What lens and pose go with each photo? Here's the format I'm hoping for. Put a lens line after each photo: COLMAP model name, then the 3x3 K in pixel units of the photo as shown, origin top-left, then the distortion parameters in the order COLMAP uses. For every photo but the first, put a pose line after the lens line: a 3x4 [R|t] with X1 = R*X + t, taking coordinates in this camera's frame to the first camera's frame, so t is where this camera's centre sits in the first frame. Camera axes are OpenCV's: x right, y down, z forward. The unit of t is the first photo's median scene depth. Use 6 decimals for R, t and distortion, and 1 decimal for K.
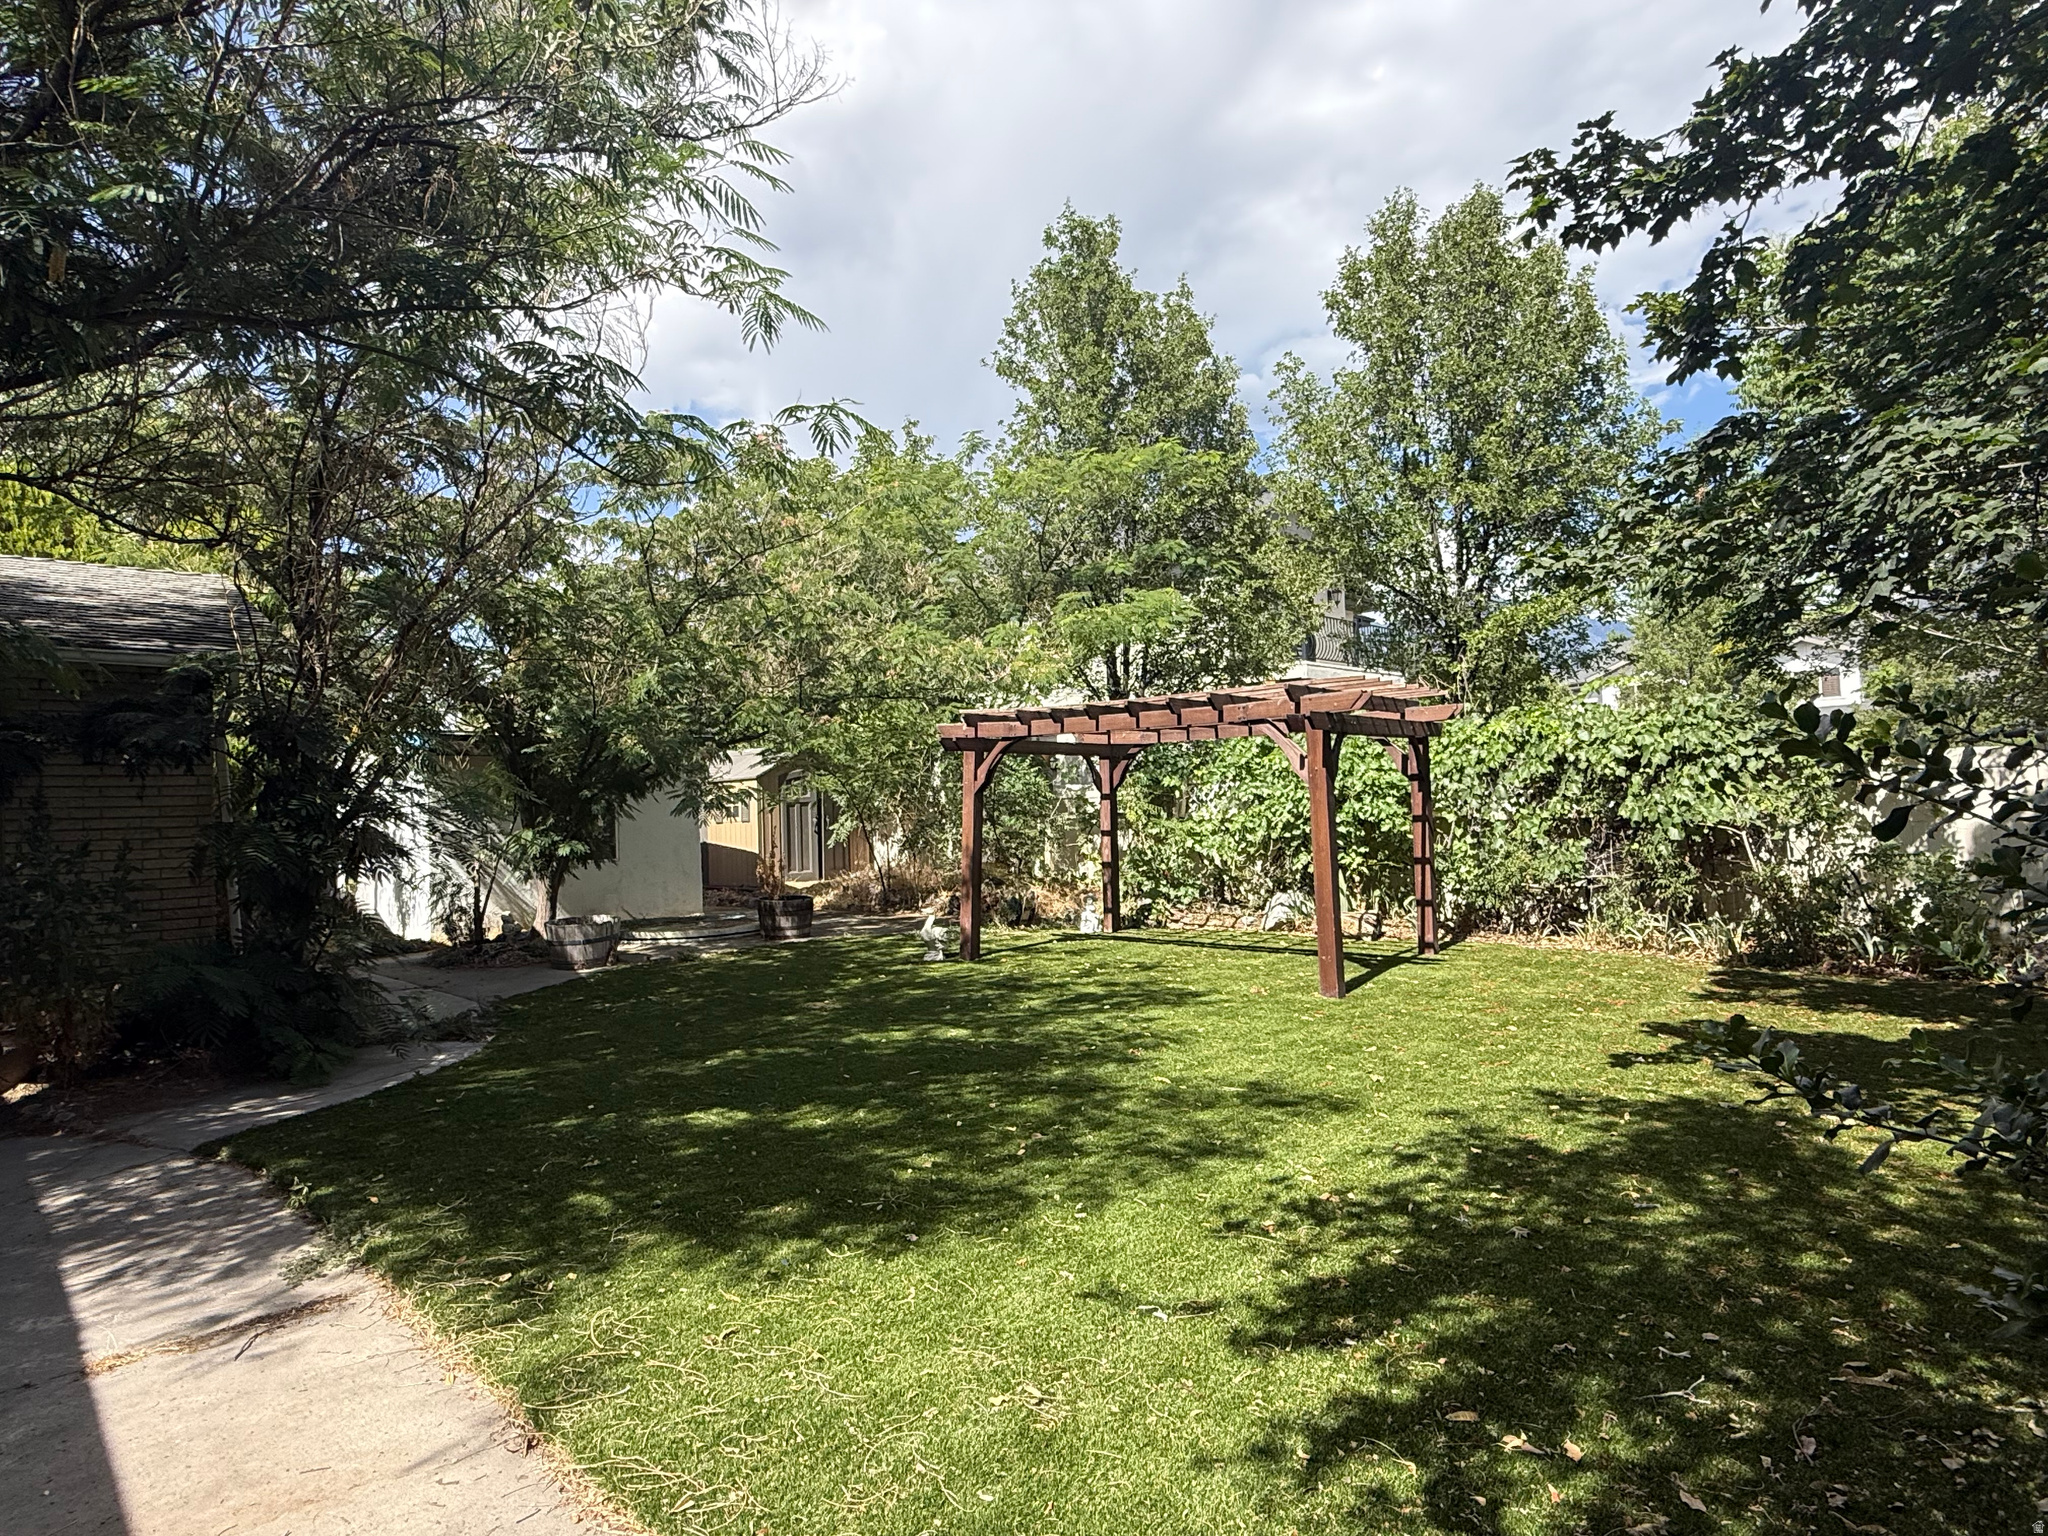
lens RADIAL K [[1128.8, 0, 1023.1], [0, 1128.8, 778.5], [0, 0, 1]] dist [-0.001771, -0.000474]
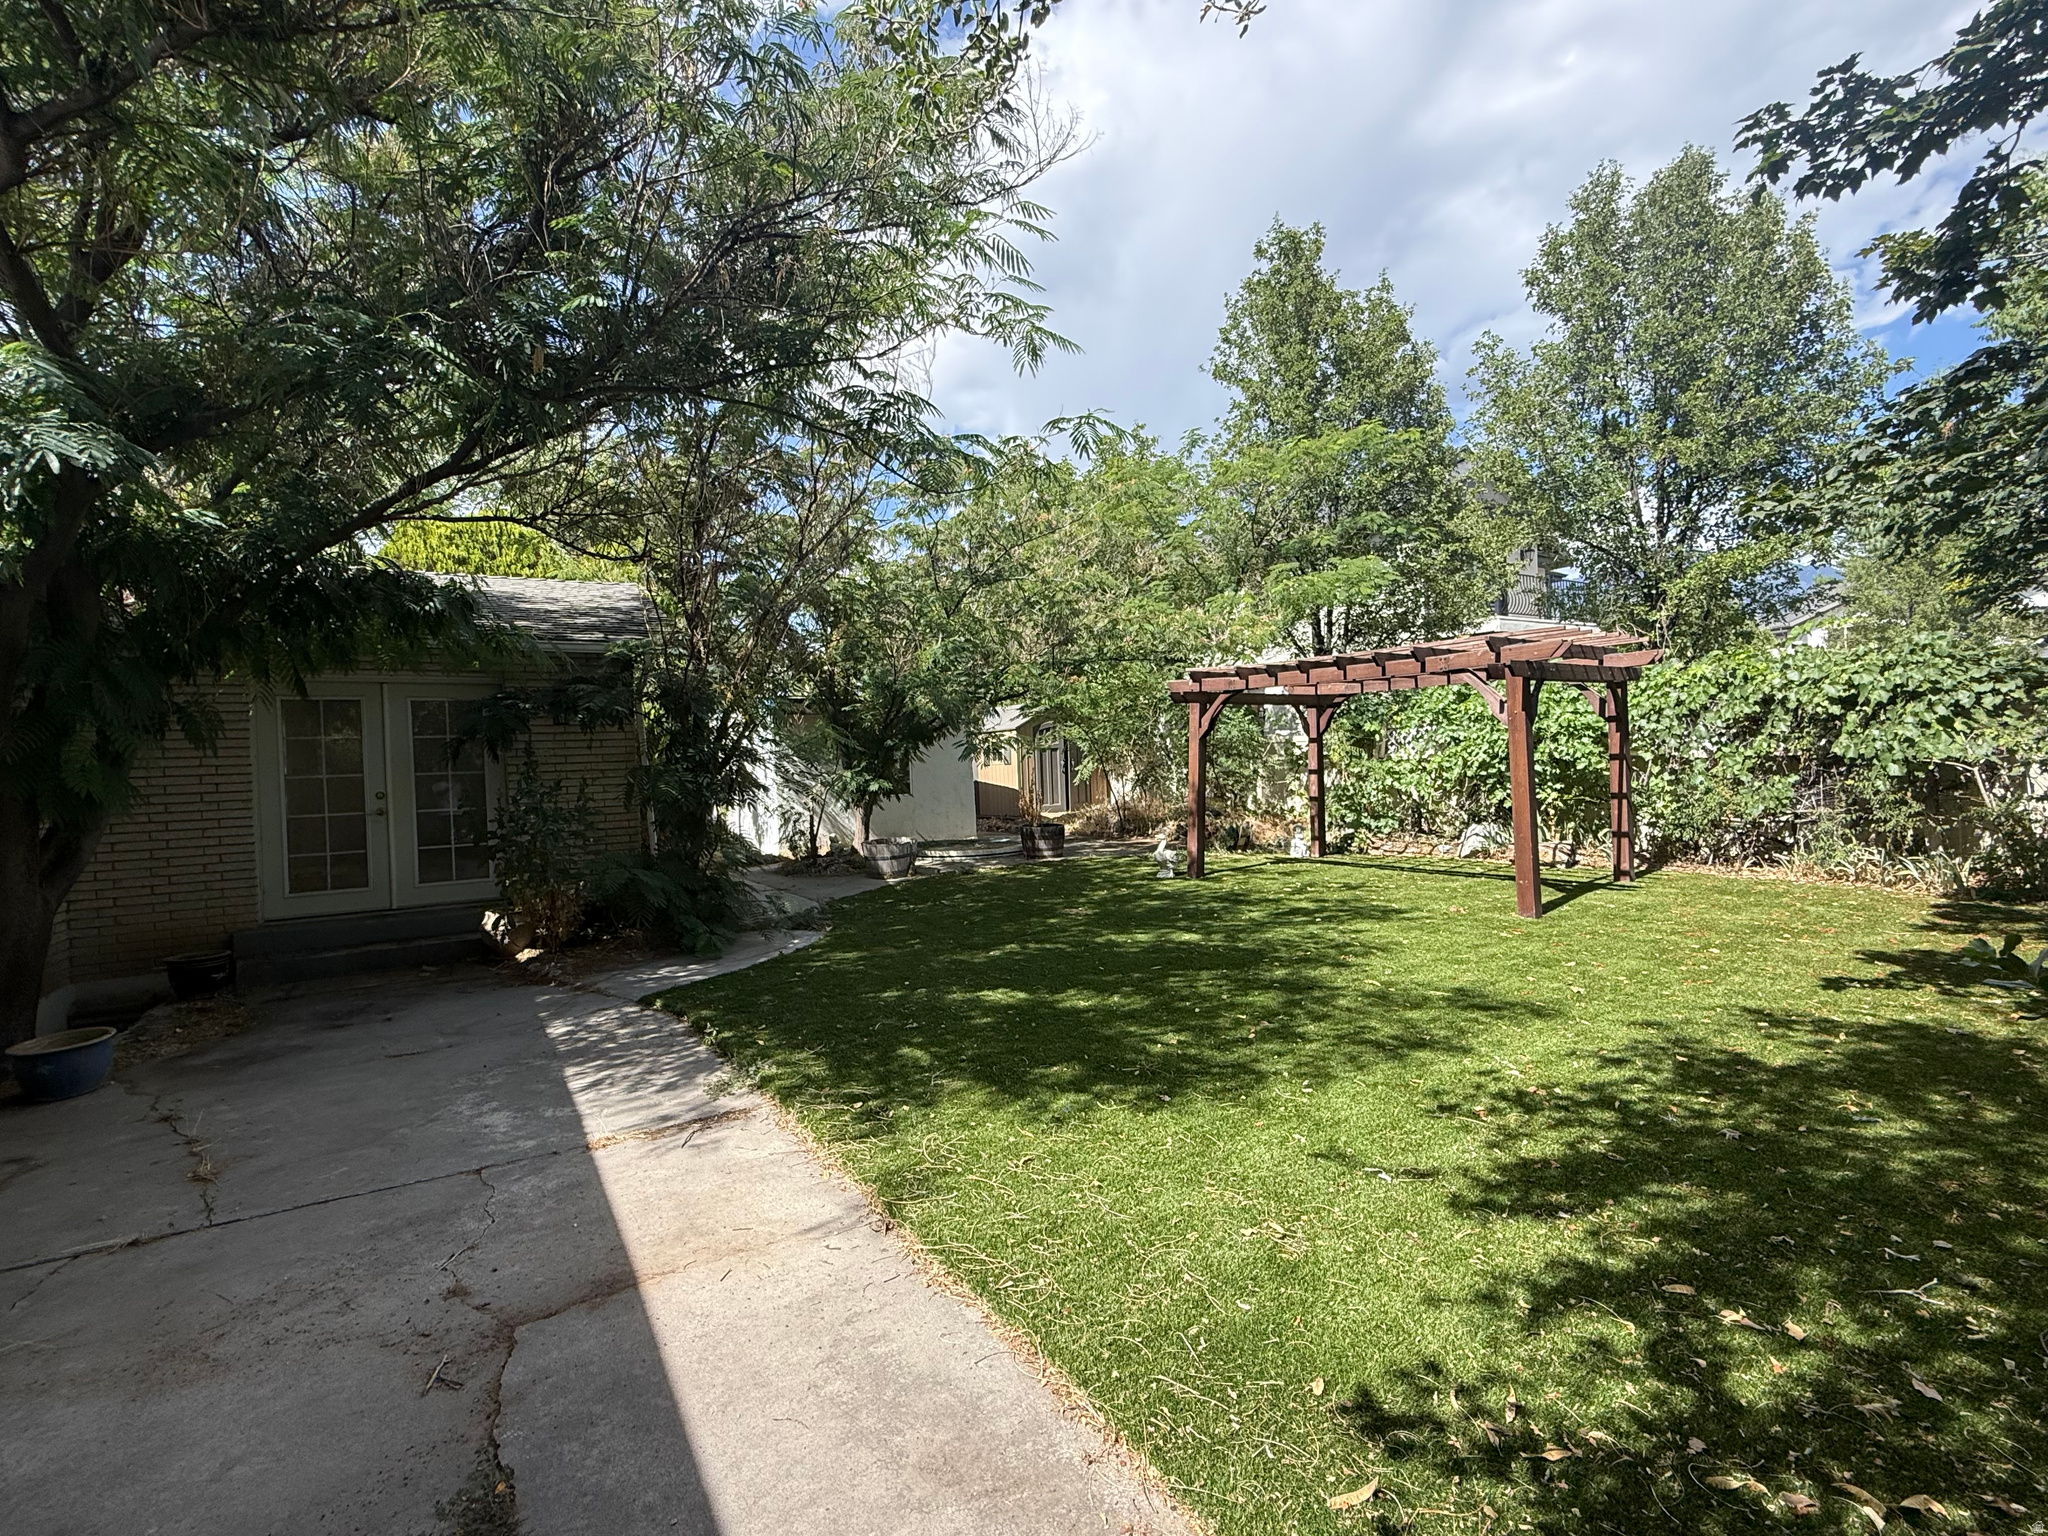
lens RADIAL K [[938.1, 0, 1025.6], [0, 938.1, 770.4], [0, 0, 1]] dist [0.000512, -0.000495]
pose [[0.975797, -0.003964, -0.218643, -0.006296], [0.013896, 0.998939, 0.043906, 0.000935], [0.218237, -0.045882, 0.974817, -0.003507]]
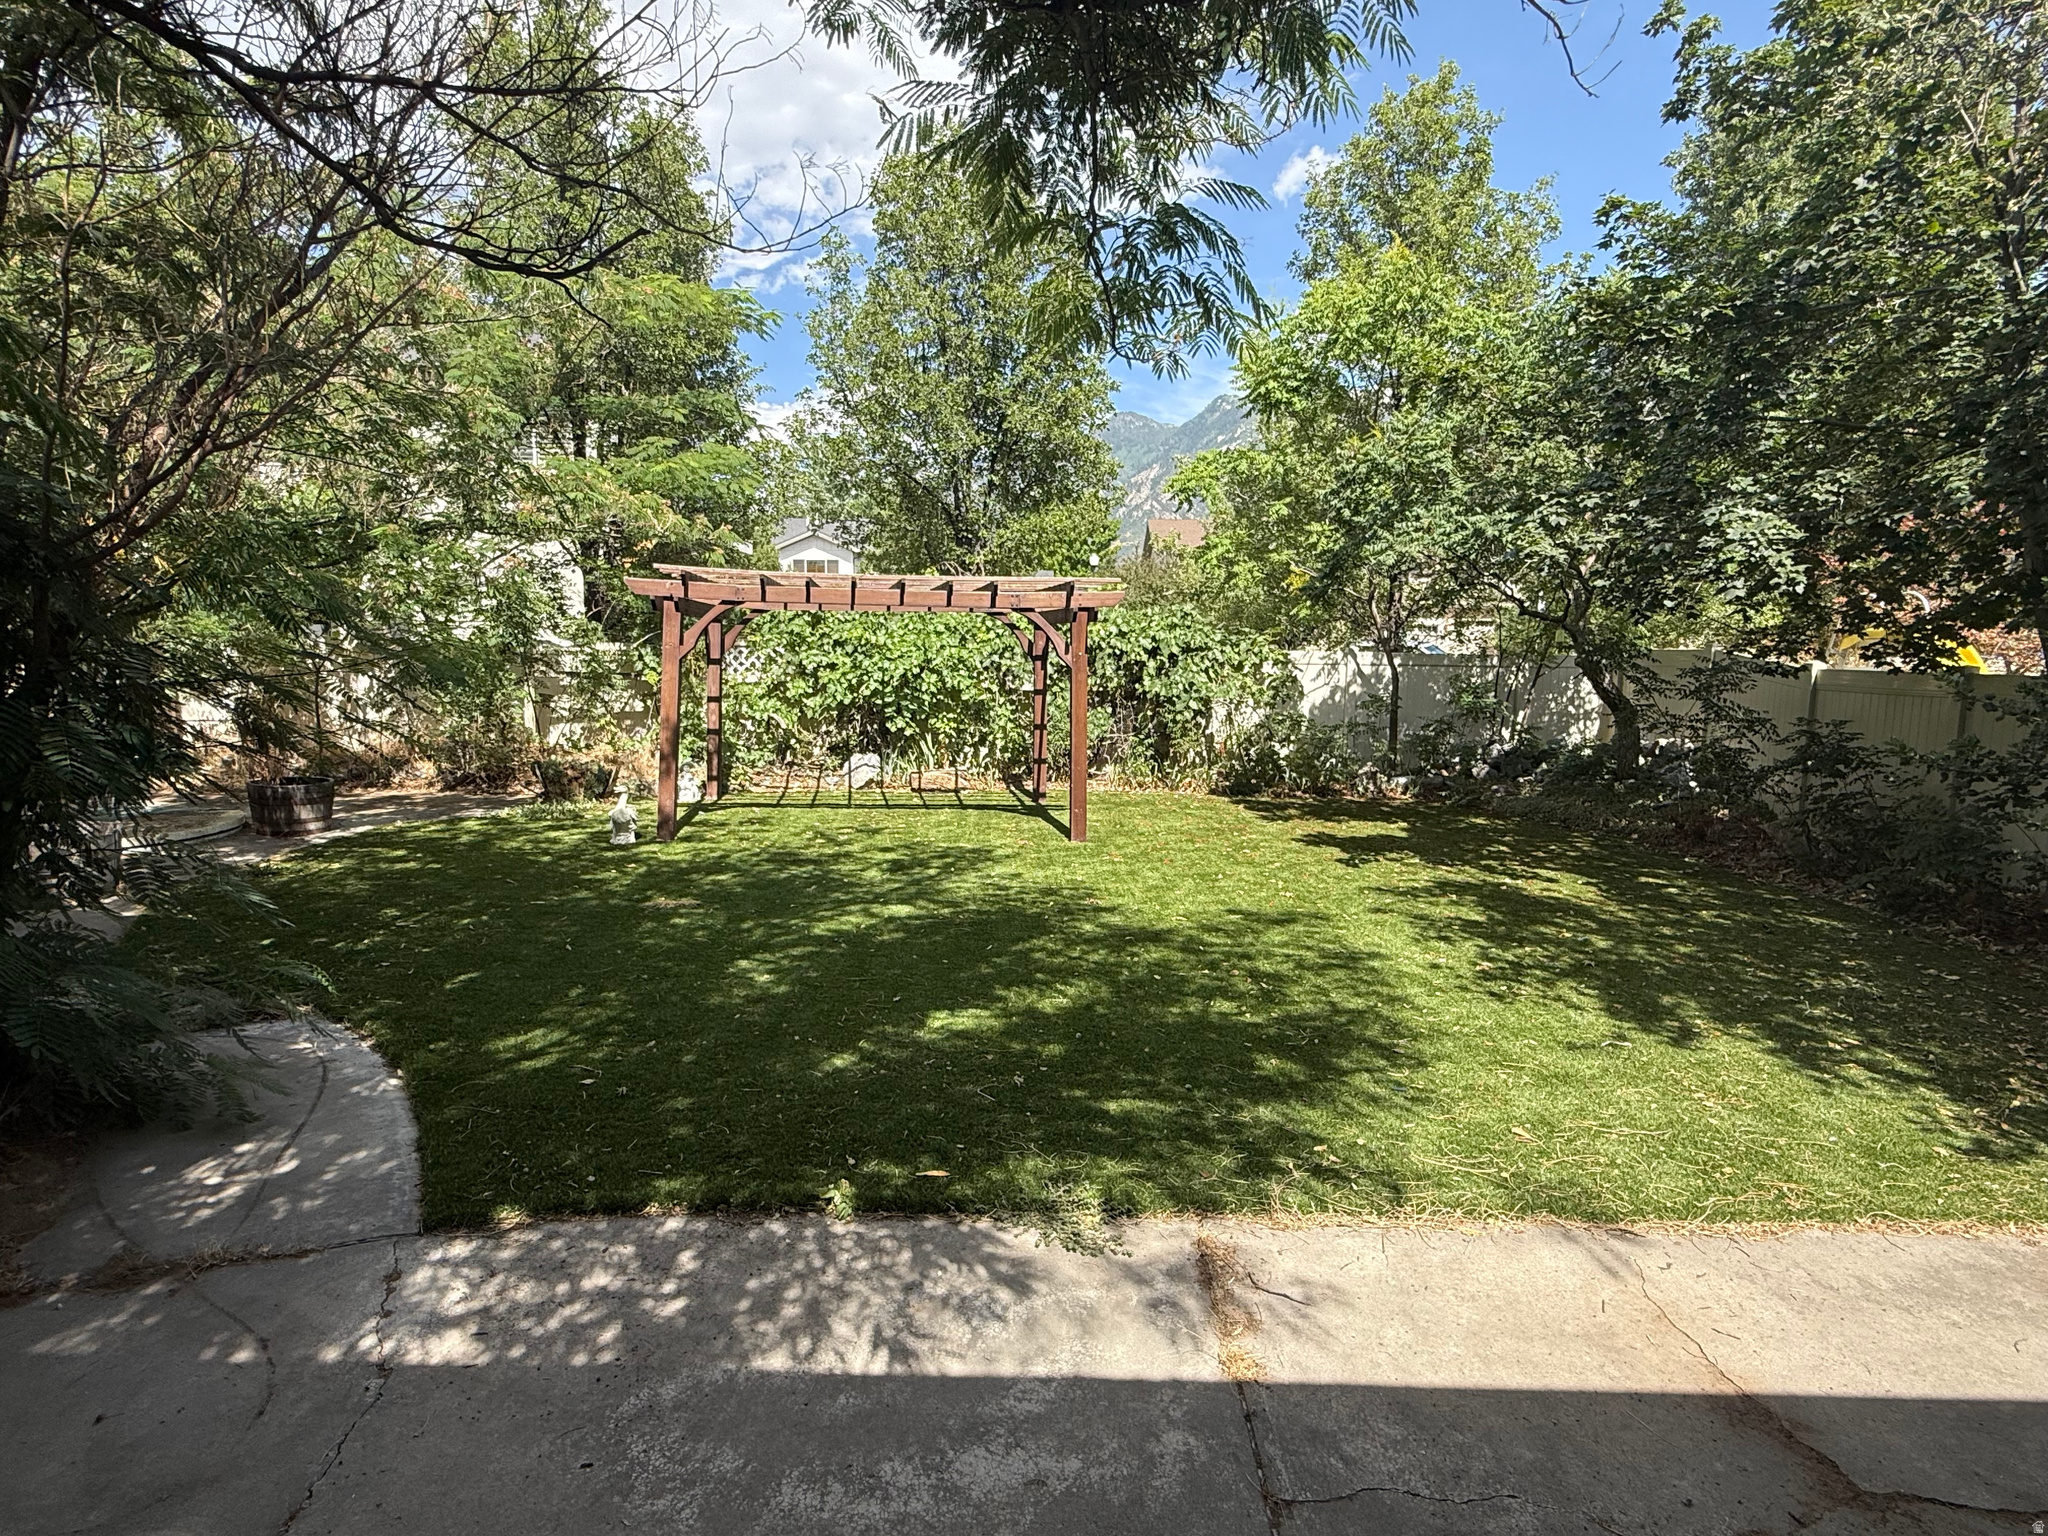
lens RADIAL K [[1074.9, 0, 1024.0], [0, 1074.9, 768.0], [0, 0, 1]] dist [0.005957, 0.000280]
pose [[0.724326, -0.041014, 0.688237, -0.553625], [-0.049622, 0.992539, 0.111373, -0.014319], [-0.687670, -0.114822, 0.716887, 0.213164]]
